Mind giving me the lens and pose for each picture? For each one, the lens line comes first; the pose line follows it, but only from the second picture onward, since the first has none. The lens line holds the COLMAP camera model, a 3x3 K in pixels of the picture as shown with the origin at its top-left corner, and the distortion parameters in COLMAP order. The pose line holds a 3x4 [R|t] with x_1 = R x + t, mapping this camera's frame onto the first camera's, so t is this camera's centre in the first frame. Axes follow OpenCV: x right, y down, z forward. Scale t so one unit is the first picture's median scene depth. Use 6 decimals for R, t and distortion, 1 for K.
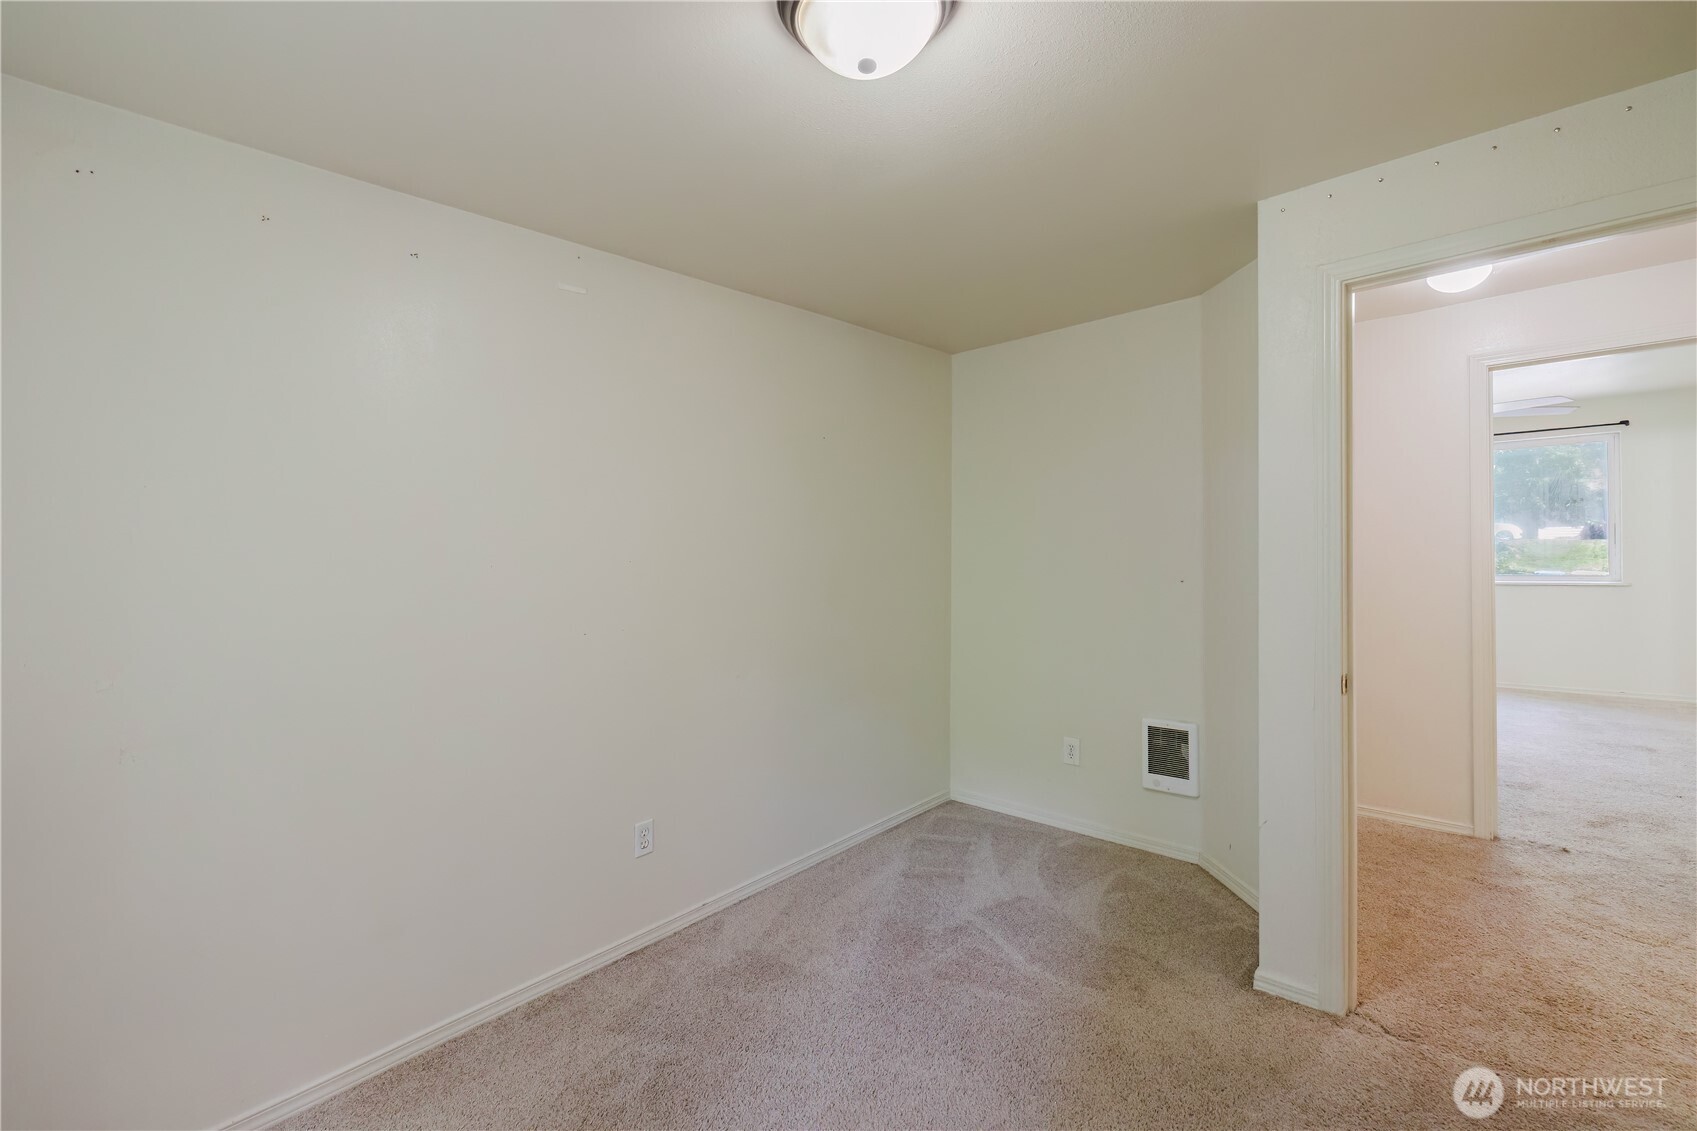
lens RADIAL K [[741.6, 0, 847.7], [0, 741.6, 542.5], [0, 0, 1]] dist [-0.000782, -0.000097]
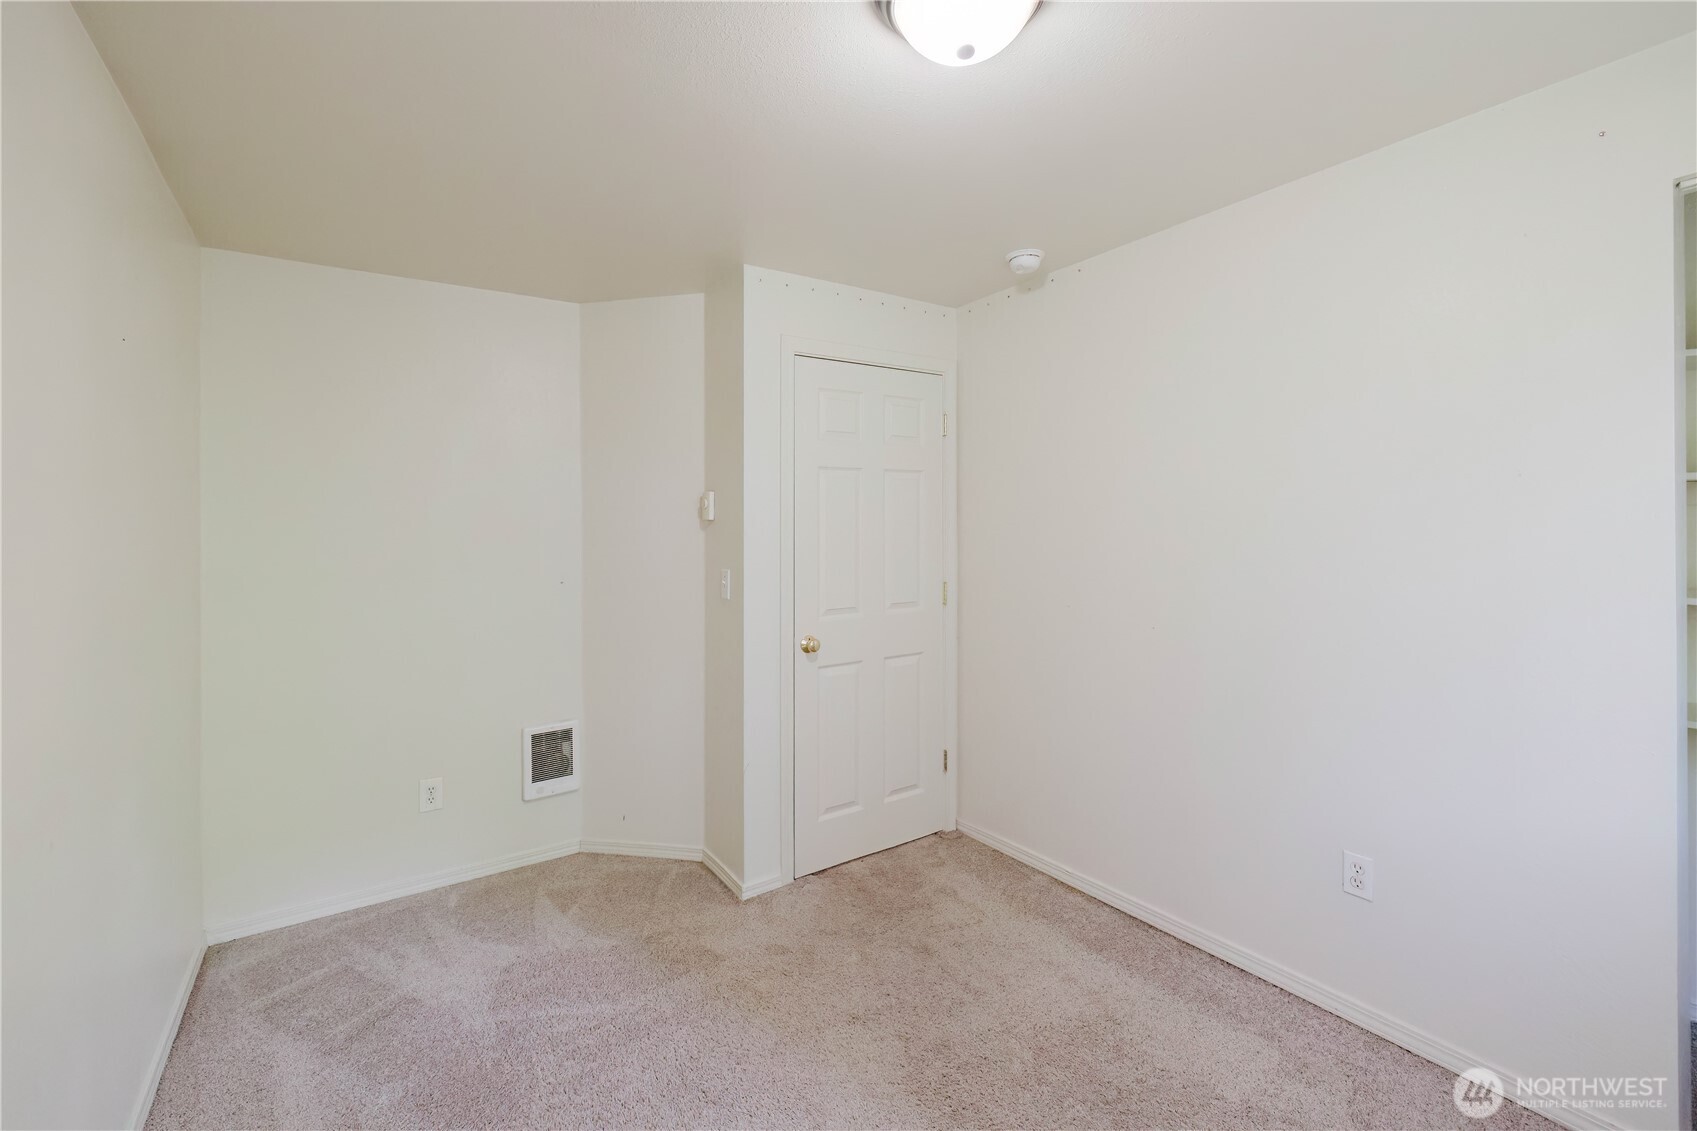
lens RADIAL K [[725.3, 0, 848.5], [0, 725.3, 565.5], [0, 0, 1]] dist [0.000465, 0.000129]
pose [[0.223446, -0.030356, 0.974244, -0.421515], [0.003884, 0.999535, 0.030253, 0.001904], [-0.974709, -0.002976, 0.223459, 0.402880]]
